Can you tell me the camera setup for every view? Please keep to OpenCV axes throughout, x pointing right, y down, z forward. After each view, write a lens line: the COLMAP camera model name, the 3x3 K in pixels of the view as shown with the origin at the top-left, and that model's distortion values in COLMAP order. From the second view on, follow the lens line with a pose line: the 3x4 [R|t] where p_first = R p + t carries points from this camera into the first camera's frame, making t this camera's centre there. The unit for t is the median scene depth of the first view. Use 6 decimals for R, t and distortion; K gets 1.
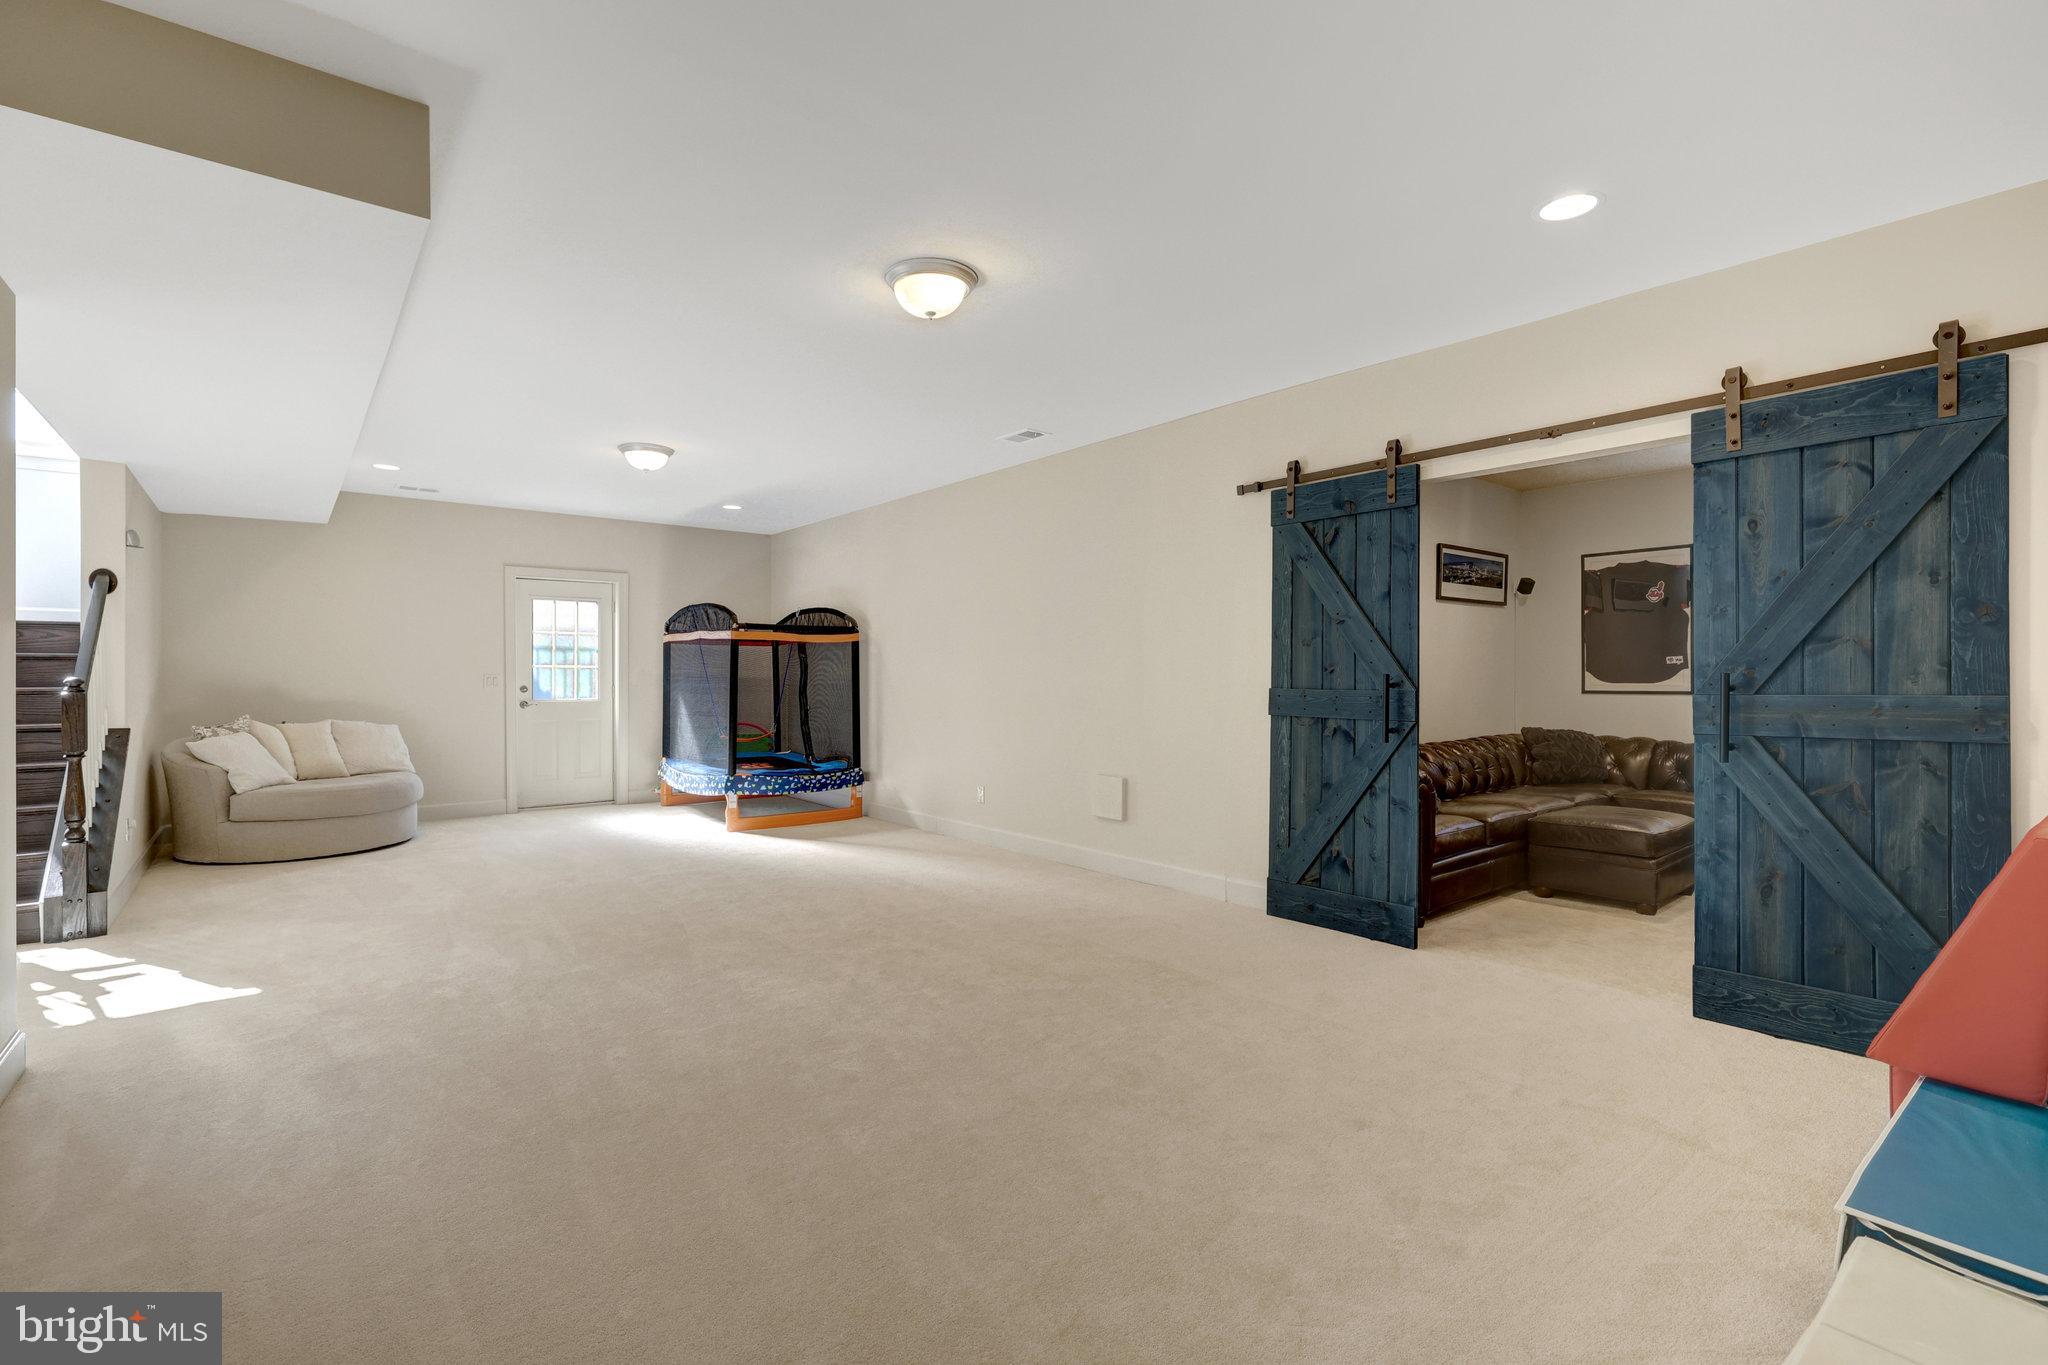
lens RADIAL K [[927.4, 0, 1019.2], [0, 927.4, 680.3], [0, 0, 1]] dist [0.004290, 0.001374]
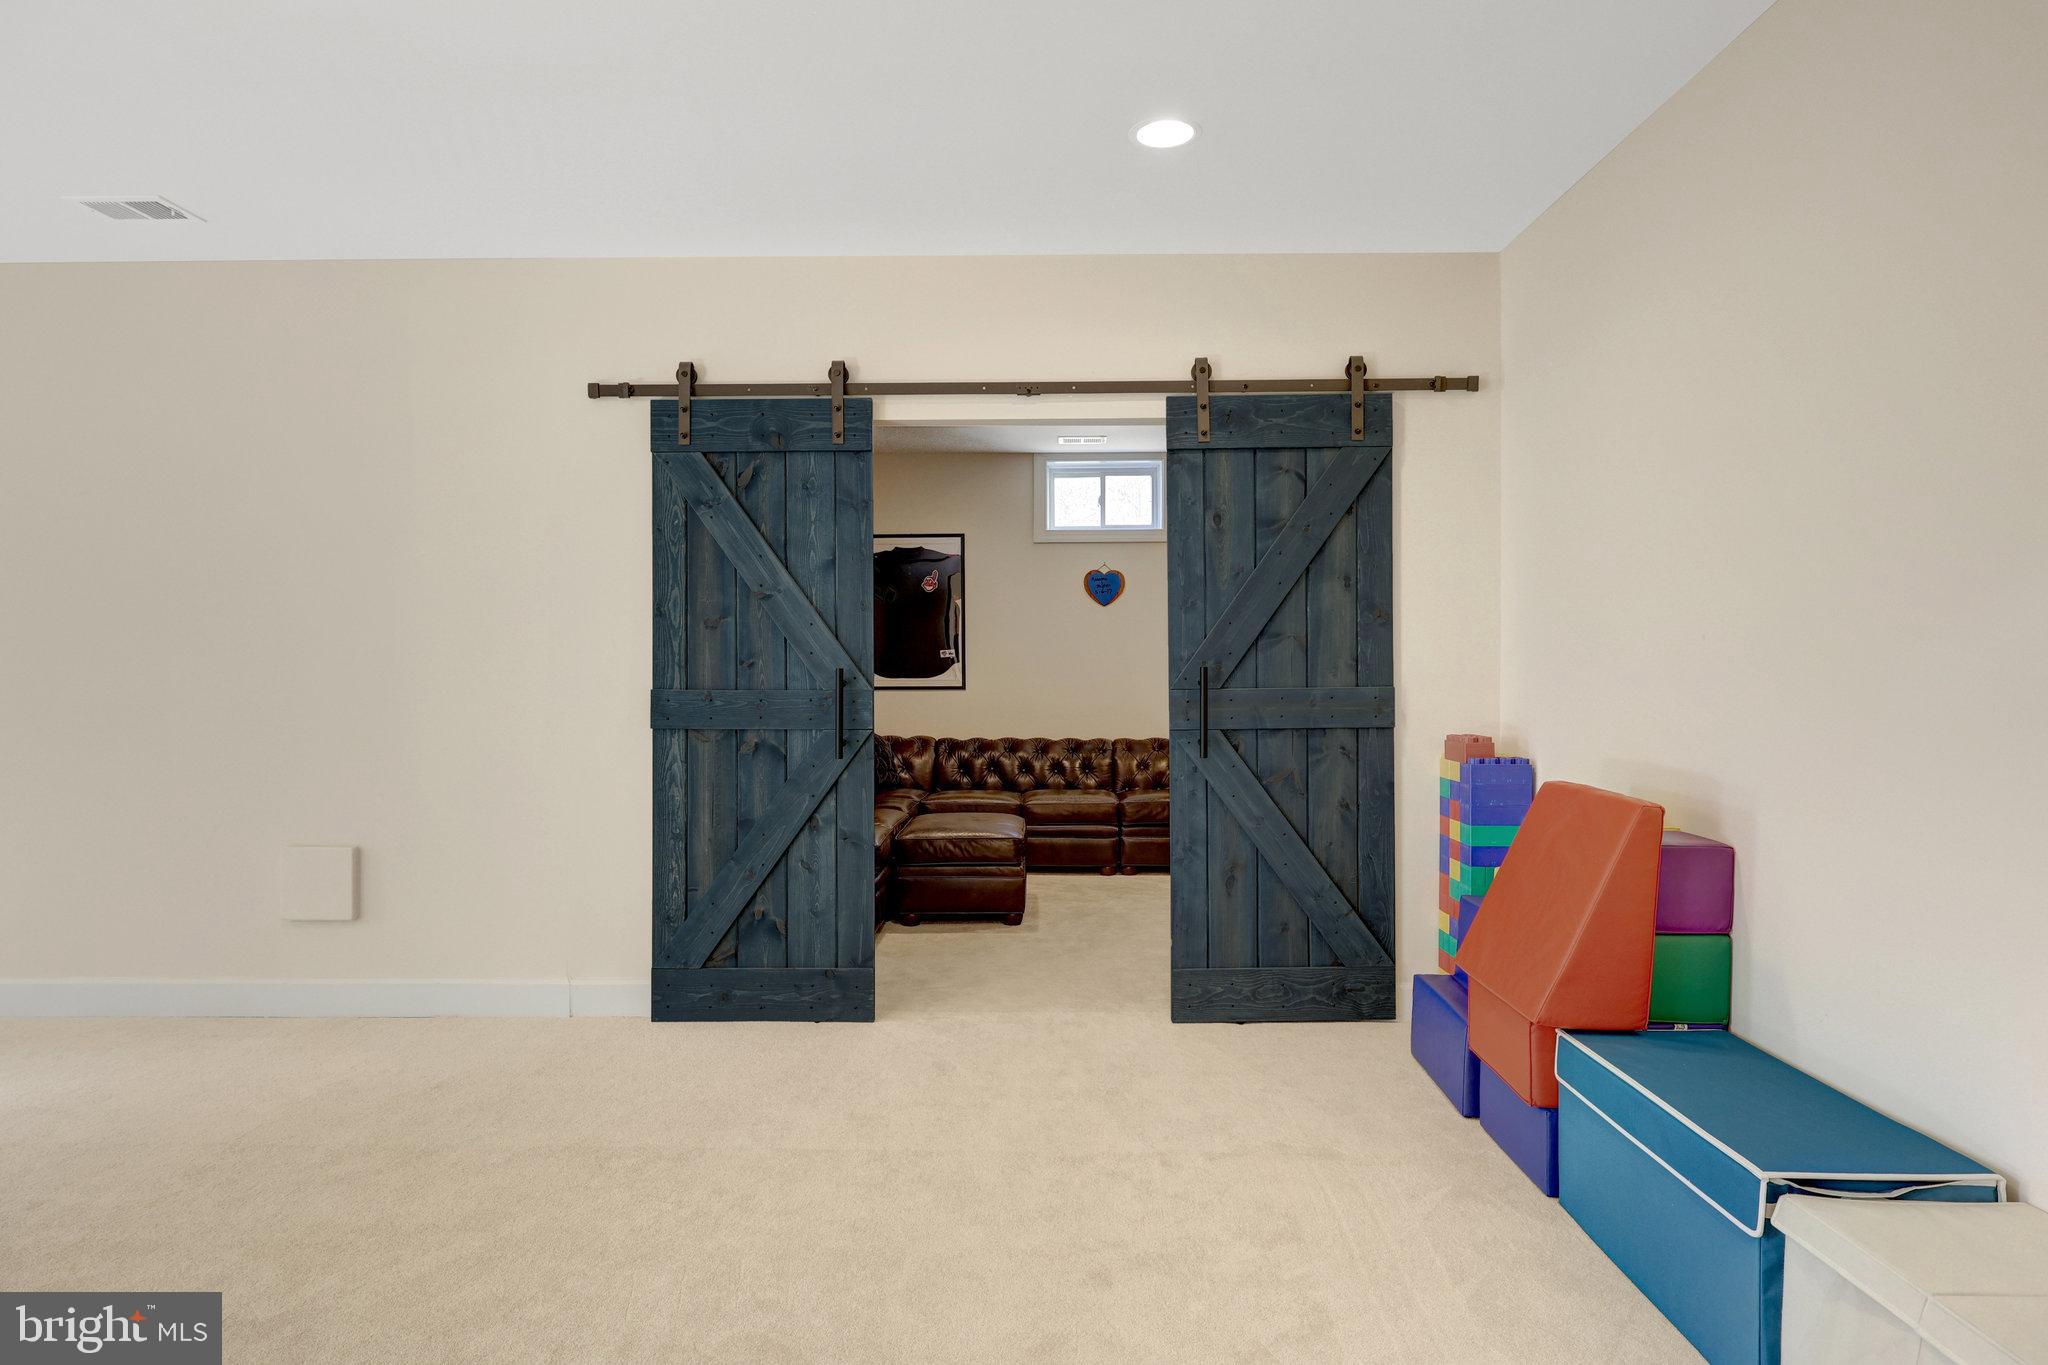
lens RADIAL K [[1142.6, 0, 1012.6], [0, 1142.6, 682.3], [0, 0, 1]] dist [0.002269, -0.001238]
pose [[0.643933, -0.010676, 0.765008, -0.224891], [0.006444, 0.999943, 0.008530, -0.002503], [-0.765055, -0.000562, 0.643965, 0.286200]]
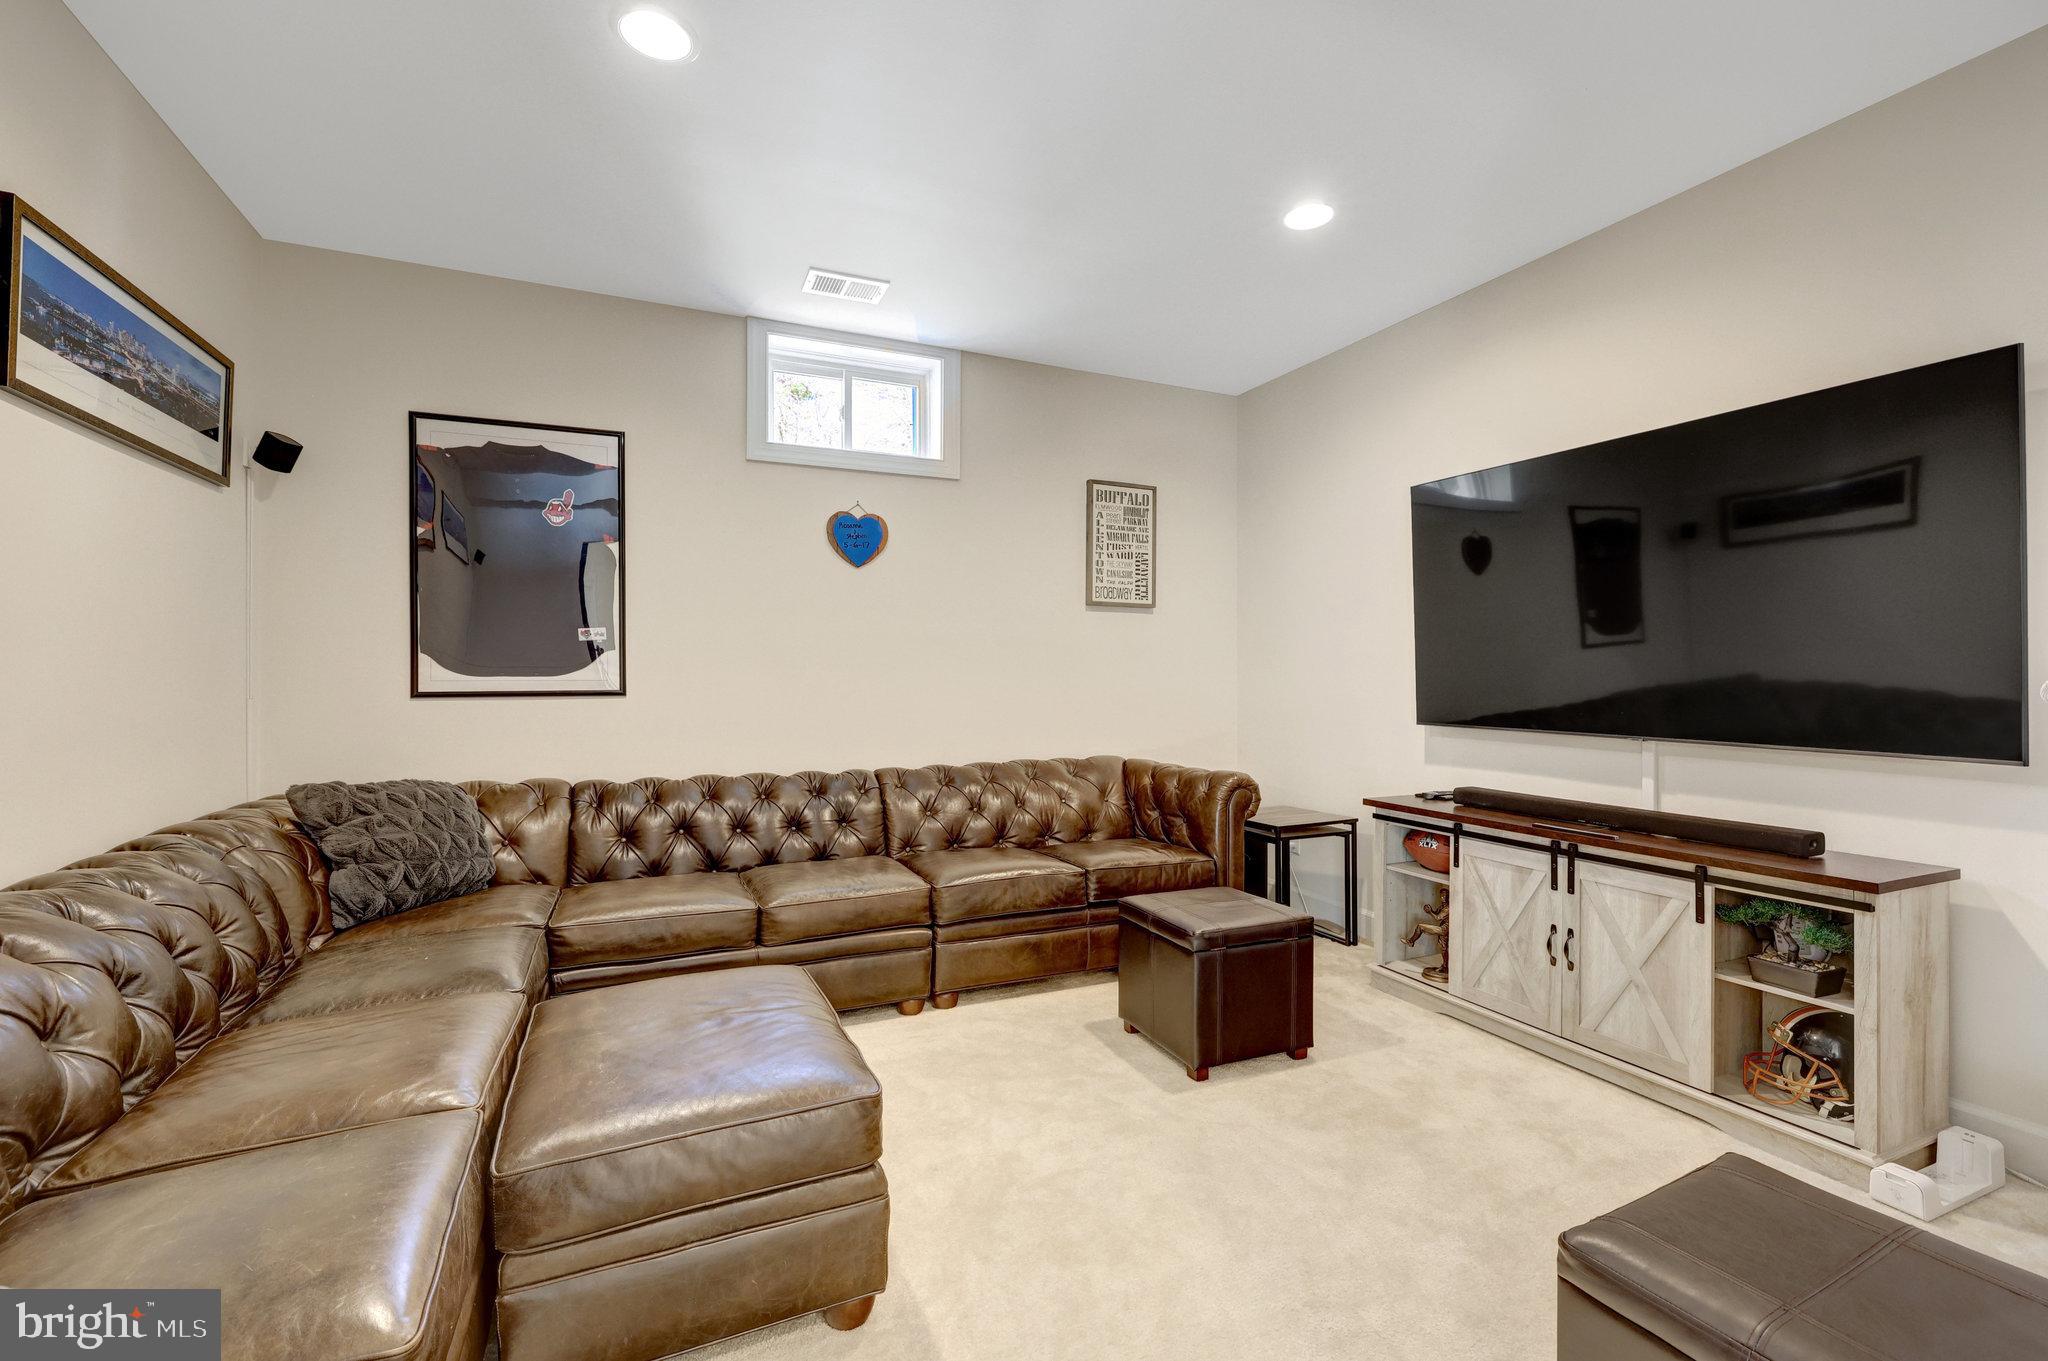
lens RADIAL K [[838.8, 0, 1009.5], [0, 838.8, 671.8], [0, 0, 1]] dist [-0.012380, -0.000058]
pose [[0.239172, 0.004079, 0.970969, 0.414886], [0.004248, 0.999977, -0.005248, 0.006829], [-0.970968, 0.005379, 0.239149, 0.948837]]
